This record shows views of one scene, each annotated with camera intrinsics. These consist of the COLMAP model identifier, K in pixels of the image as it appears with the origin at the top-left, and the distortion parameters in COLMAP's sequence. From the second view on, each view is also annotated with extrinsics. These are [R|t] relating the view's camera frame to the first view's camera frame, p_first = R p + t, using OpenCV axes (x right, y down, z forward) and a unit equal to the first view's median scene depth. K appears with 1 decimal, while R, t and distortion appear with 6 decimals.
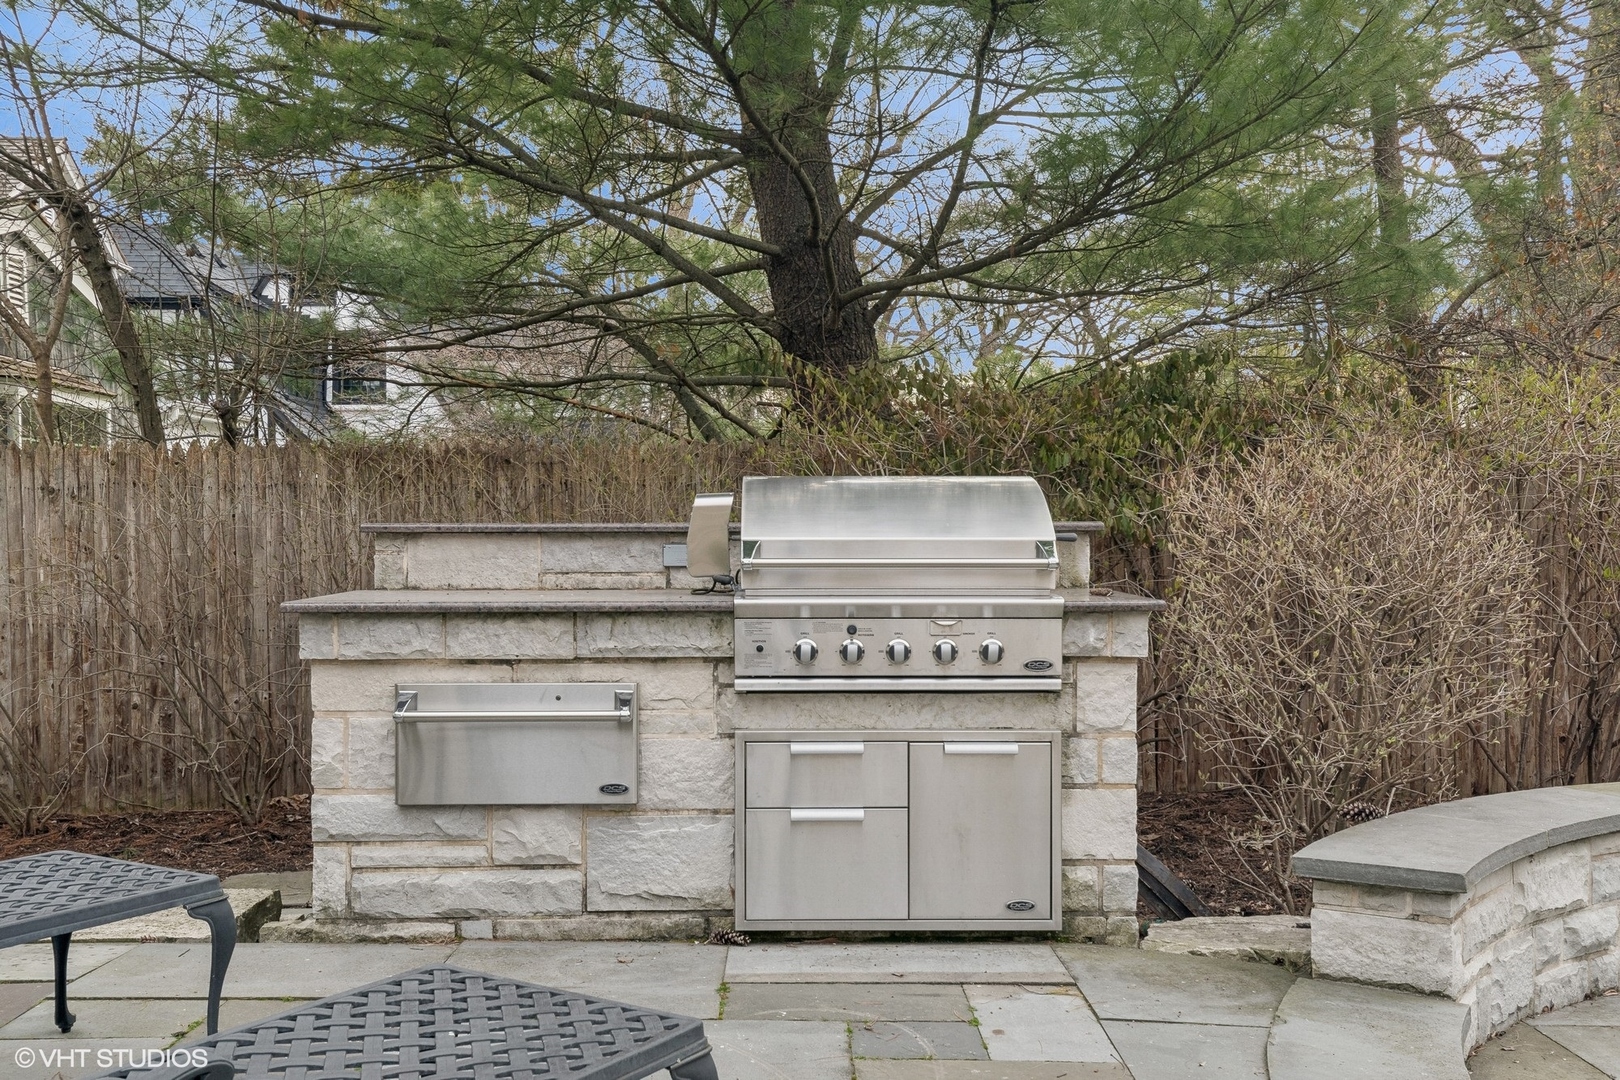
lens RADIAL K [[1683.4, 0, 809.4], [0, 1683.4, 538.5], [0, 0, 1]] dist [-0.005490, 0.000000]
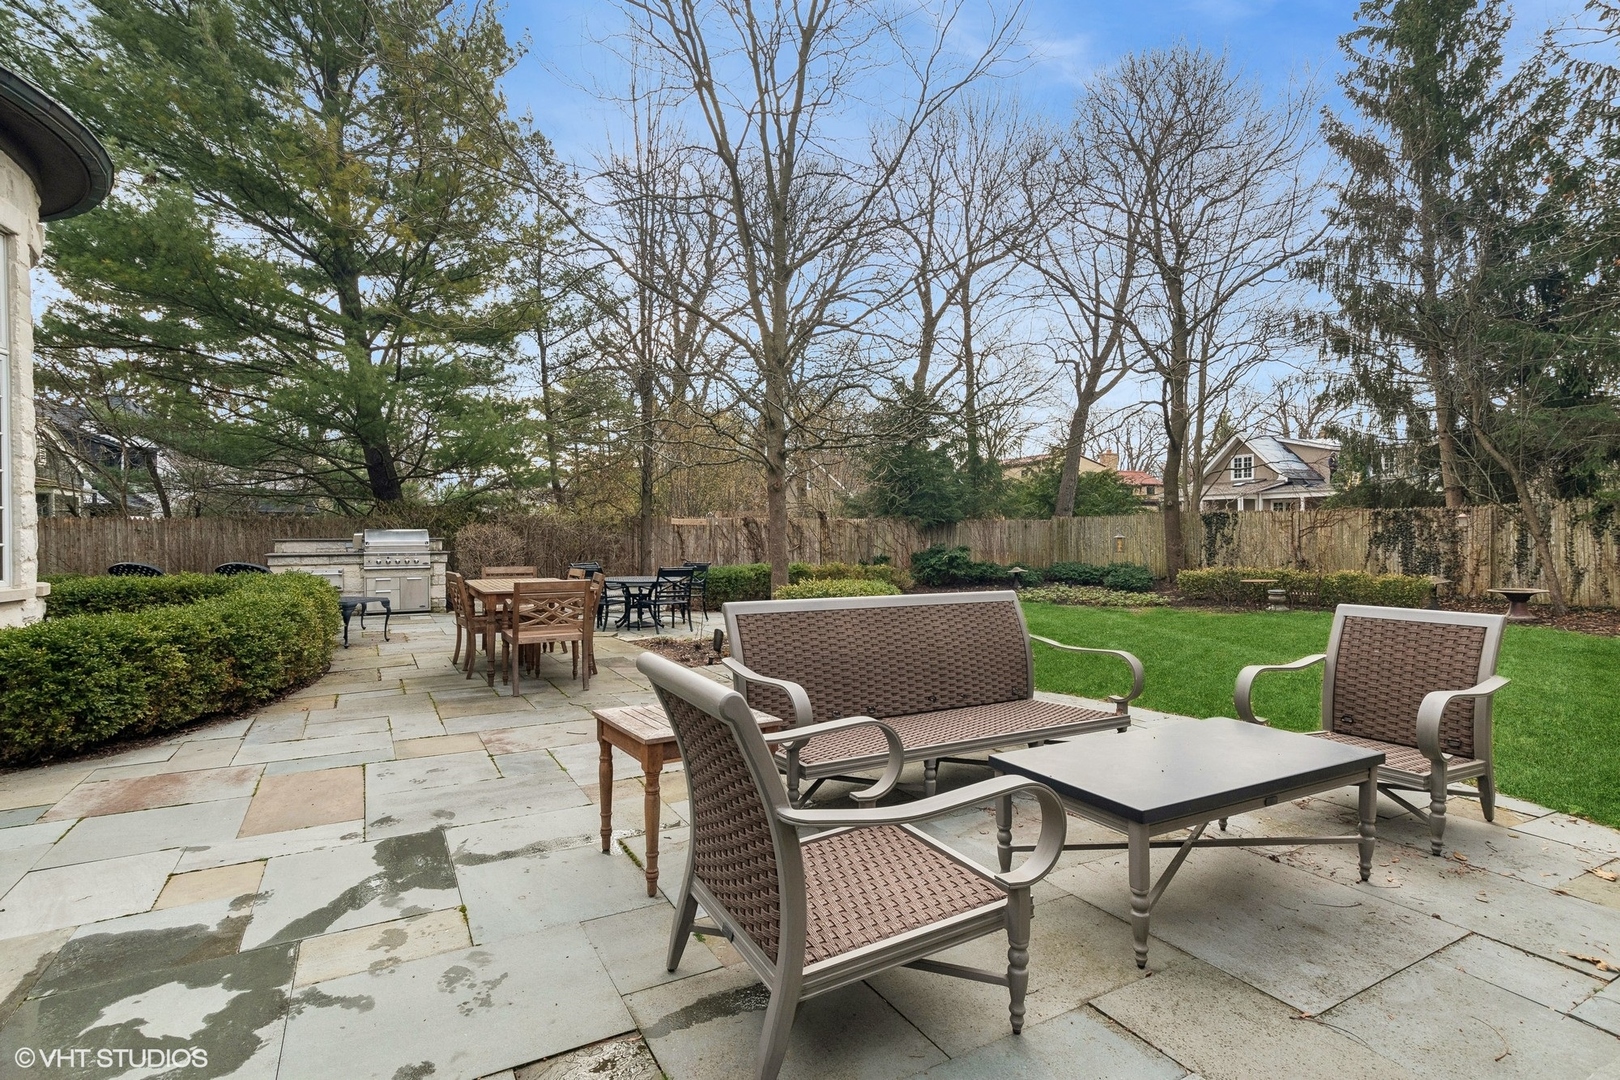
lens RADIAL K [[794.6, 0, 810.9], [0, 794.6, 536.8], [0, 0, 1]] dist [-0.003078, 0.001417]
pose [[0.880885, -0.005386, 0.473300, 0.014363], [0.009220, 0.999941, -0.005782, 0.013596], [-0.473241, 0.009457, 0.880882, -1.921385]]
